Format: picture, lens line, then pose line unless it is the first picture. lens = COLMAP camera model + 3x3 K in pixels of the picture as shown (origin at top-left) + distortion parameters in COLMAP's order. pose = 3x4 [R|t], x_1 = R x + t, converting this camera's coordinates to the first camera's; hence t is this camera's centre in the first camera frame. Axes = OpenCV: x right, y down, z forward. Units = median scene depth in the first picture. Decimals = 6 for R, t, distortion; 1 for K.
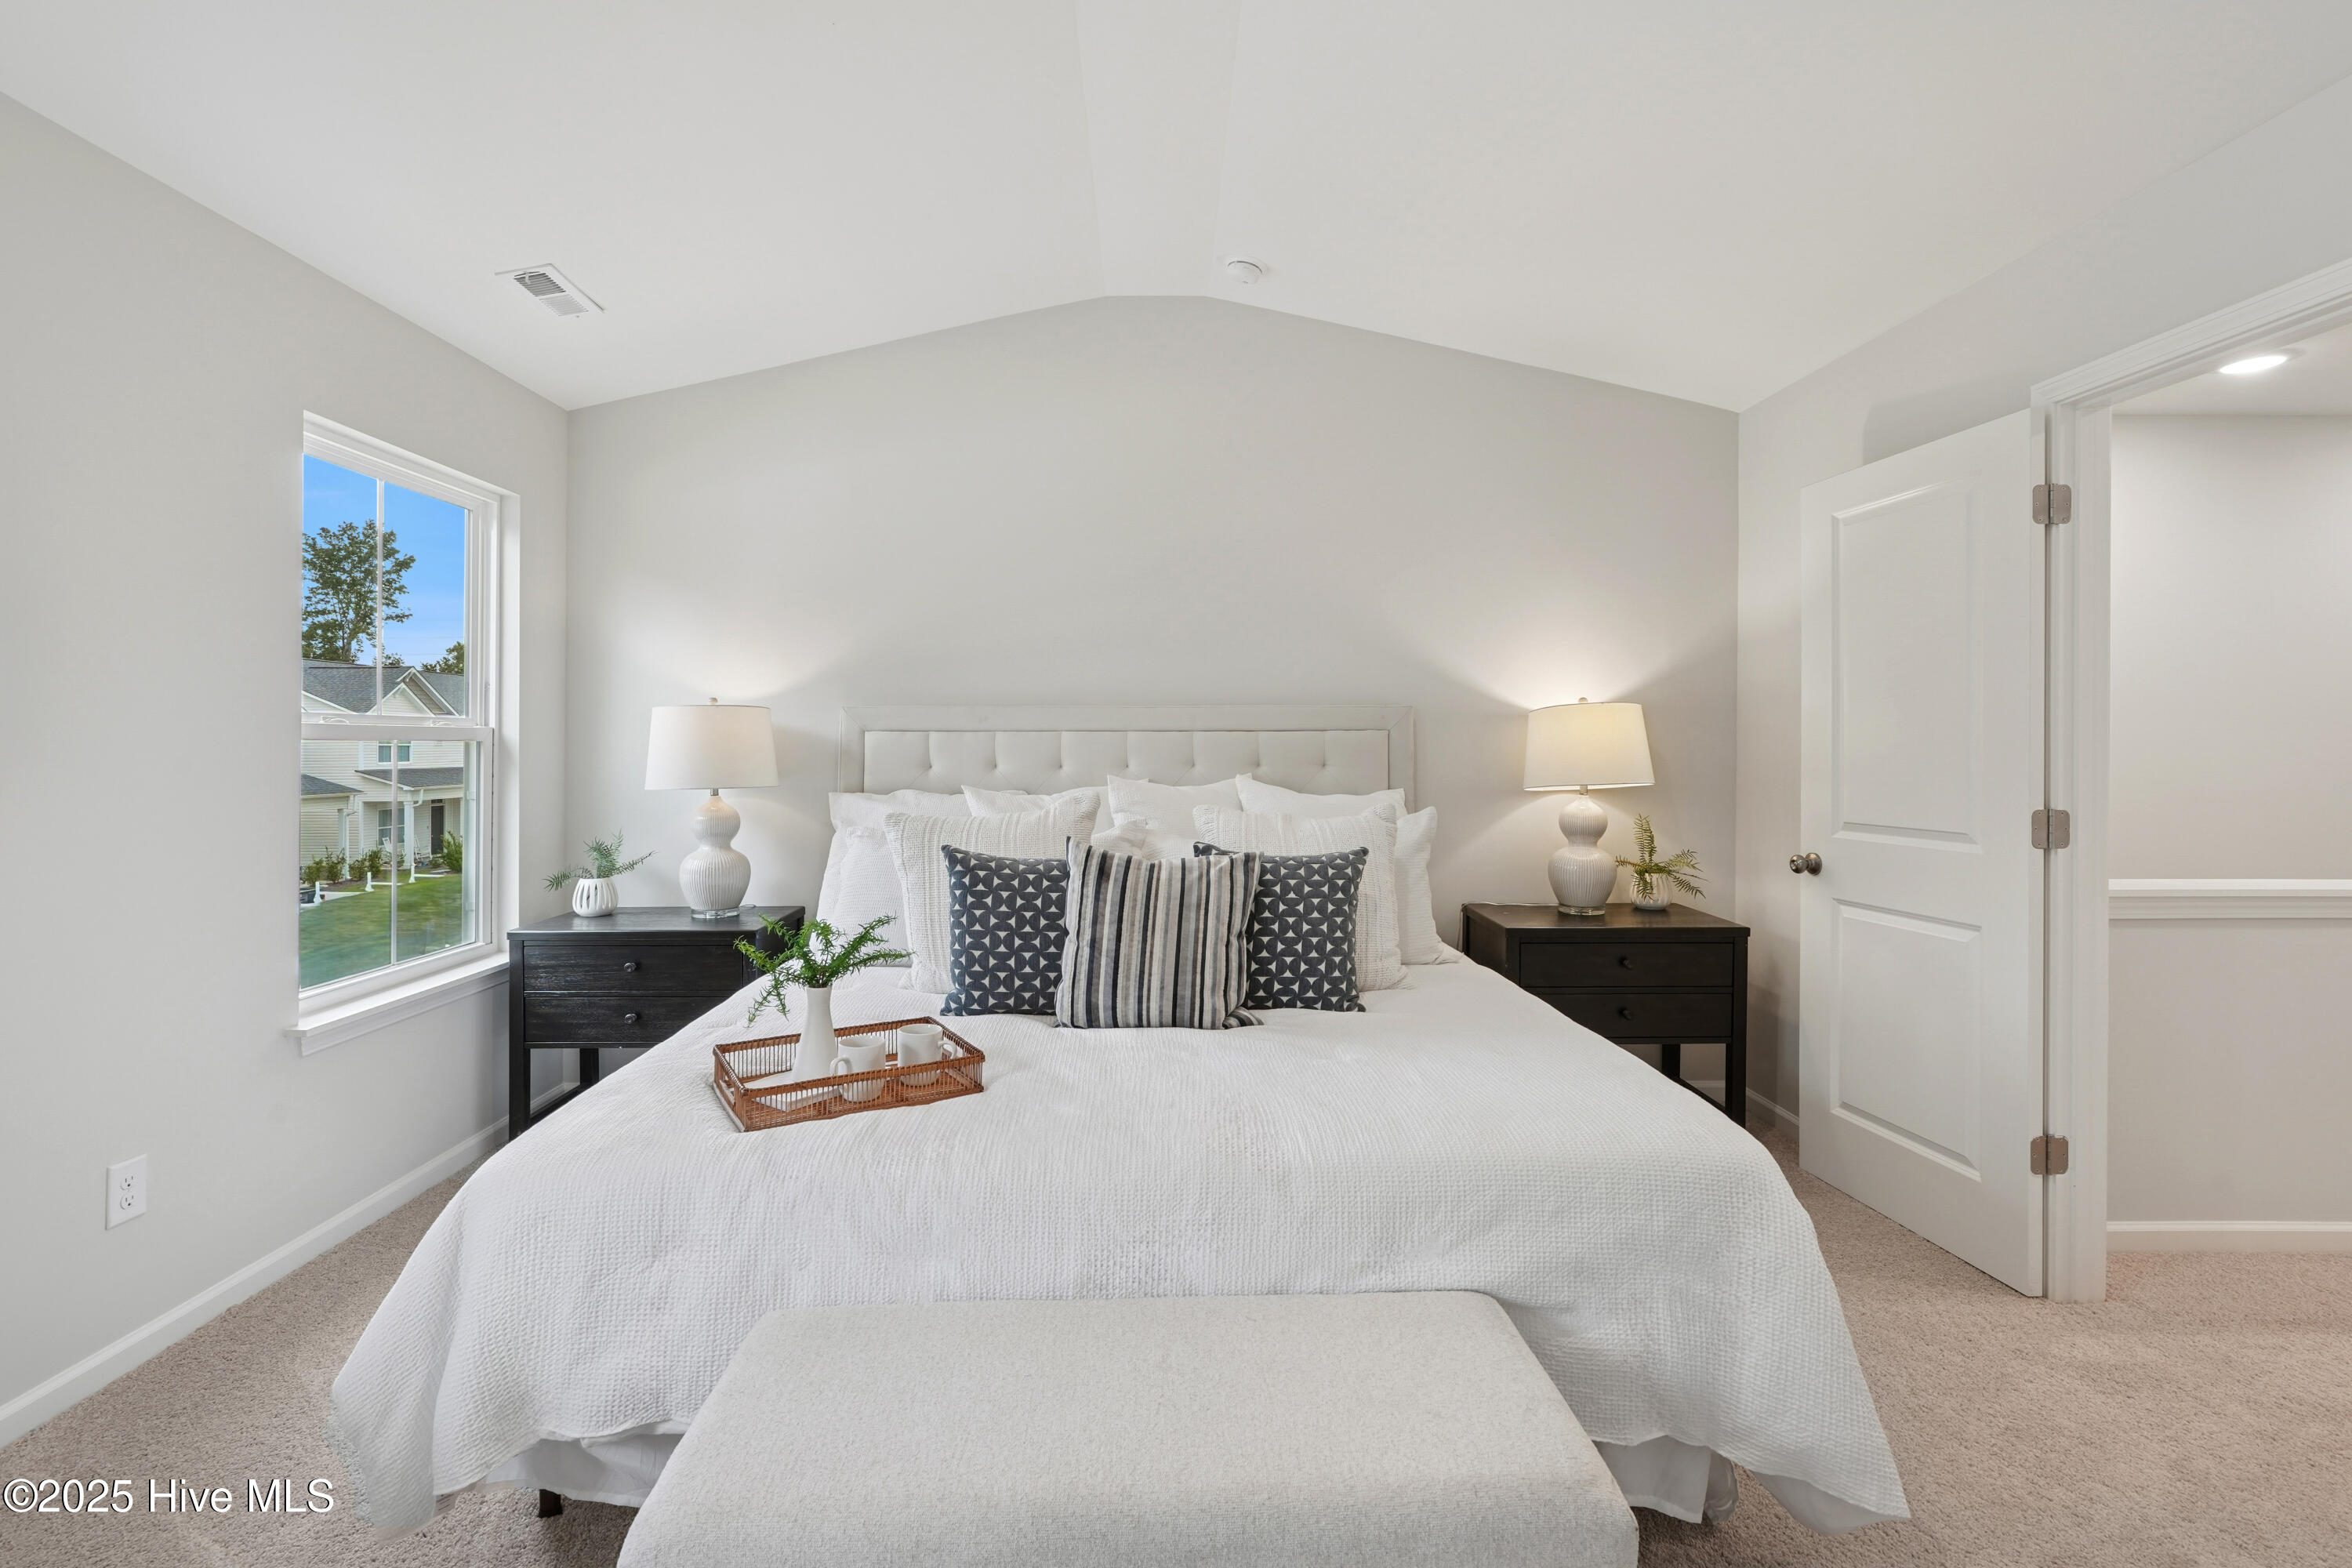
lens RADIAL K [[1062.7, 0, 1157.1], [0, 1062.7, 735.2], [0, 0, 1]] dist [-0.015900, -0.000103]
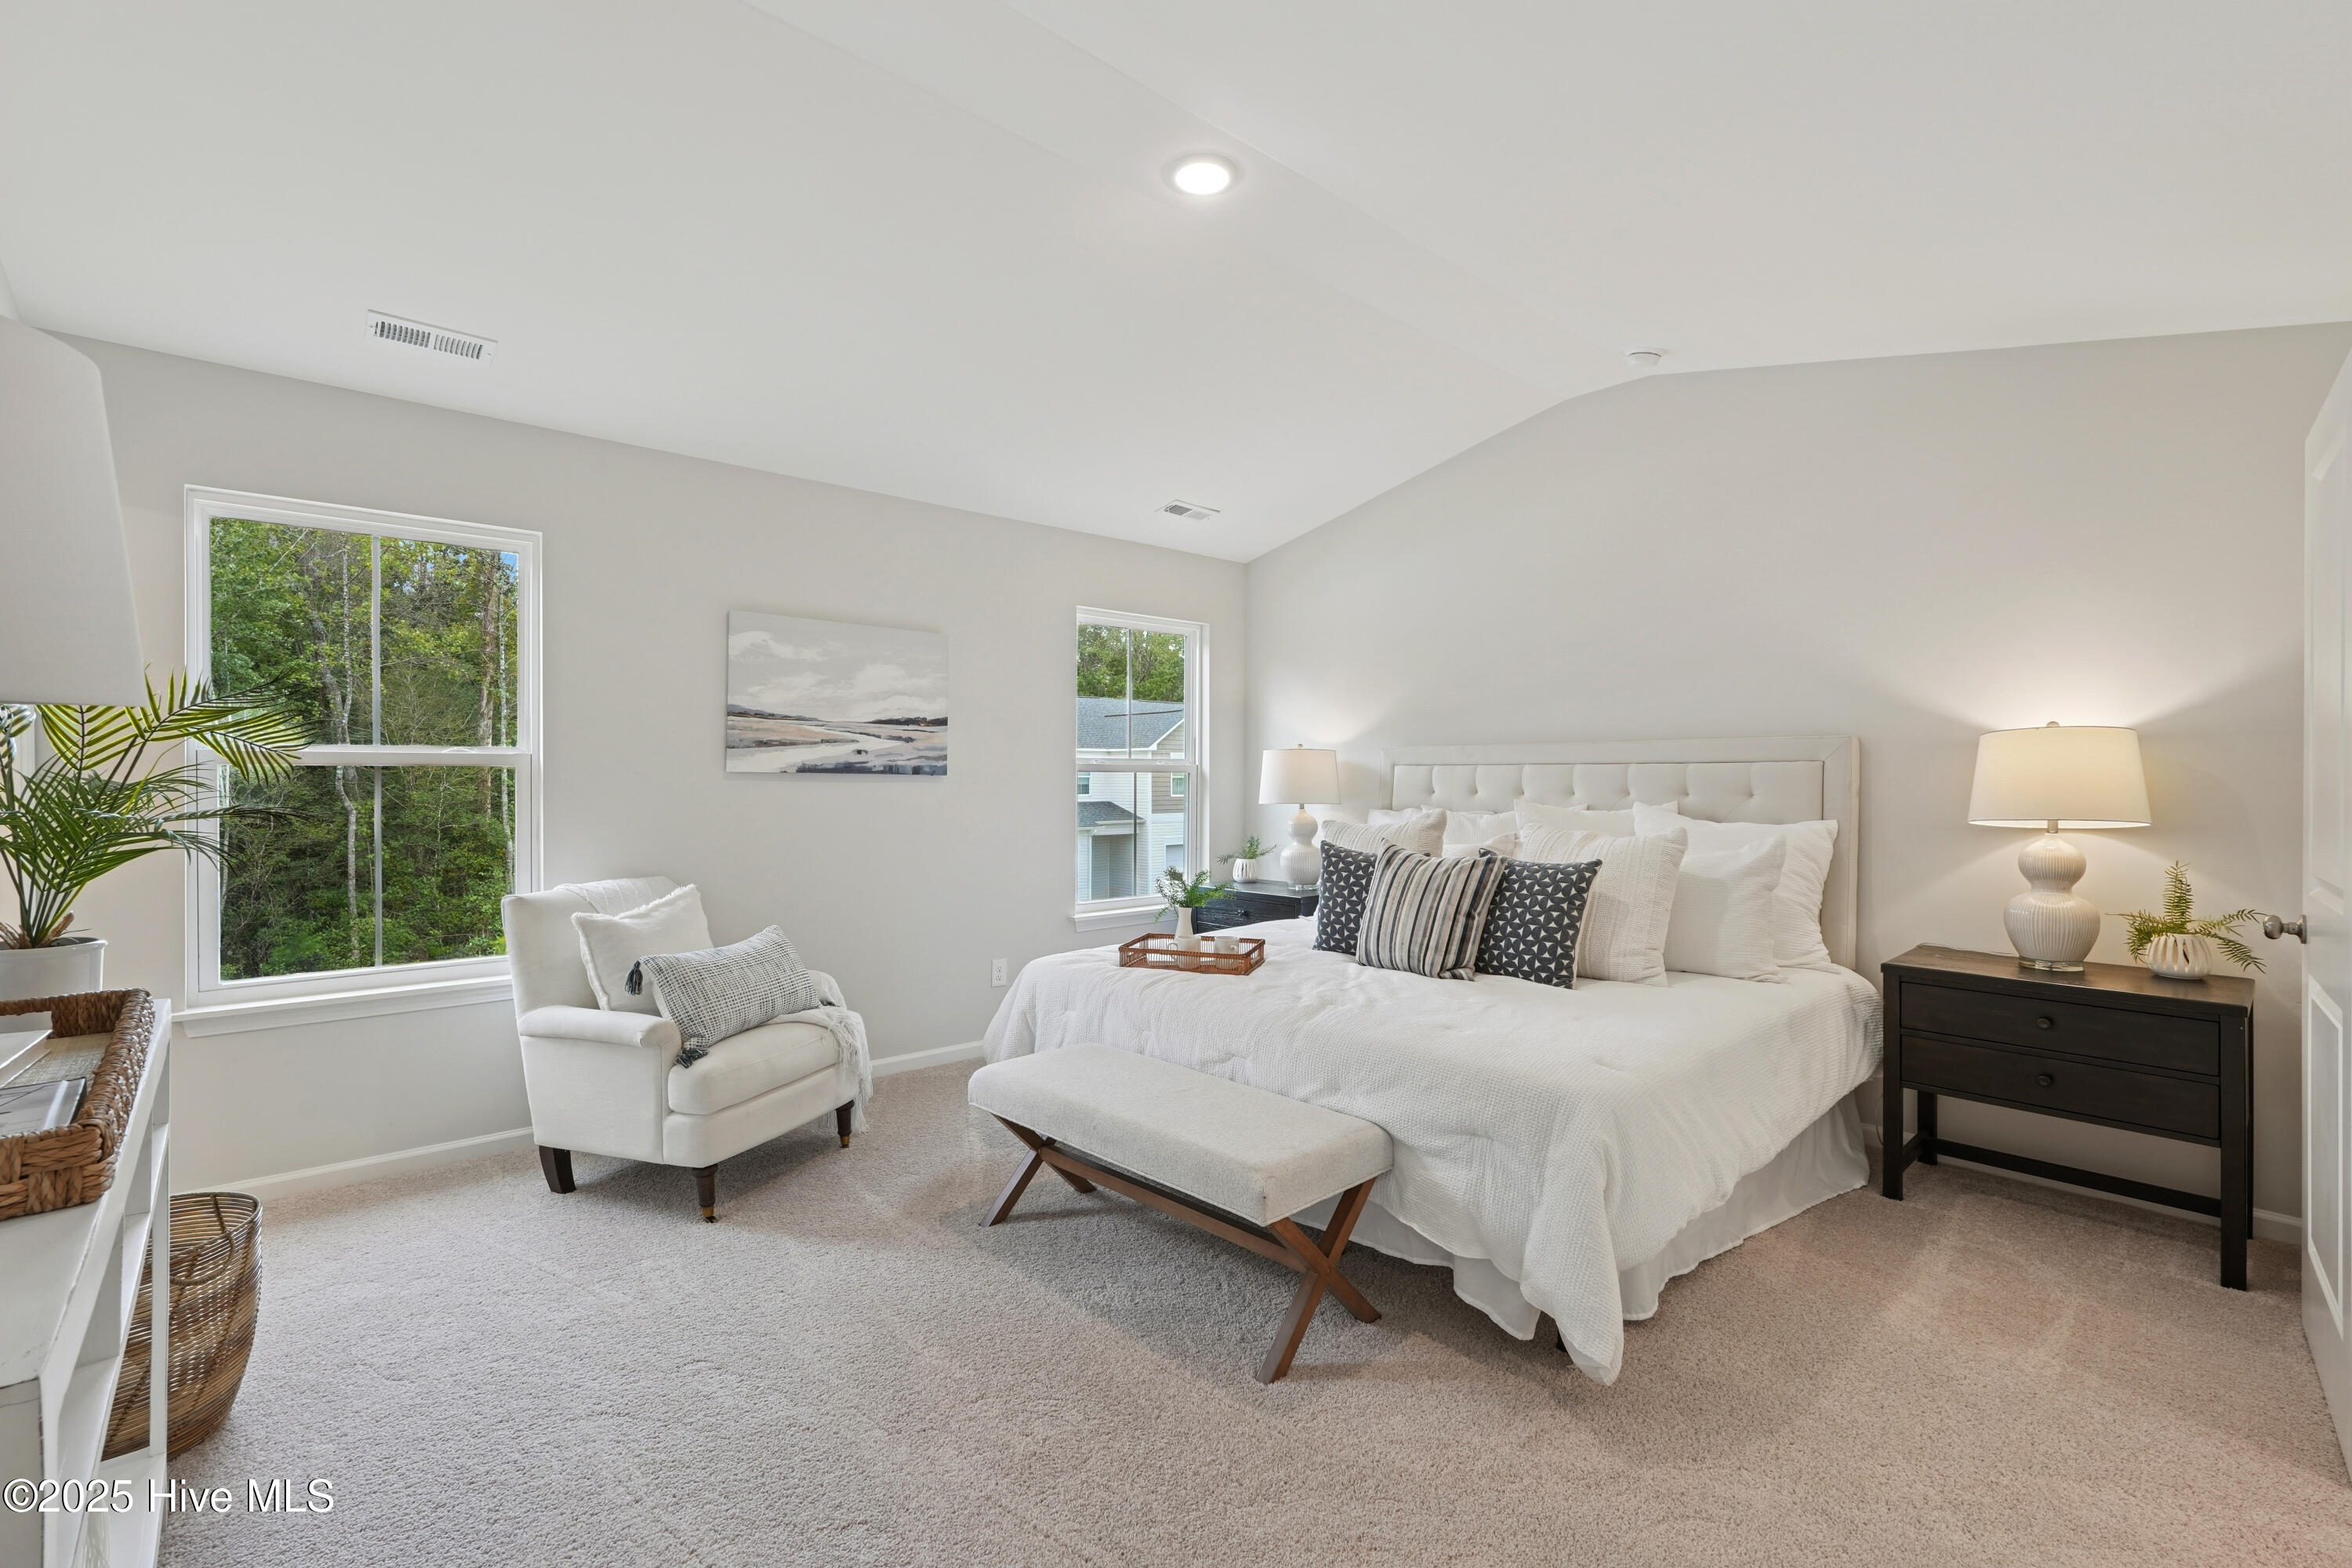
lens RADIAL K [[1062.7, 0, 1186.3], [0, 1062.7, 779.5], [0, 0, 1]] dist [-0.015900, -0.000103]
pose [[0.650650, 0.002865, -0.759372, 0.765823], [0.006329, 0.999938, 0.009196, 0.000098], [0.759351, -0.010789, 0.650591, -0.134765]]
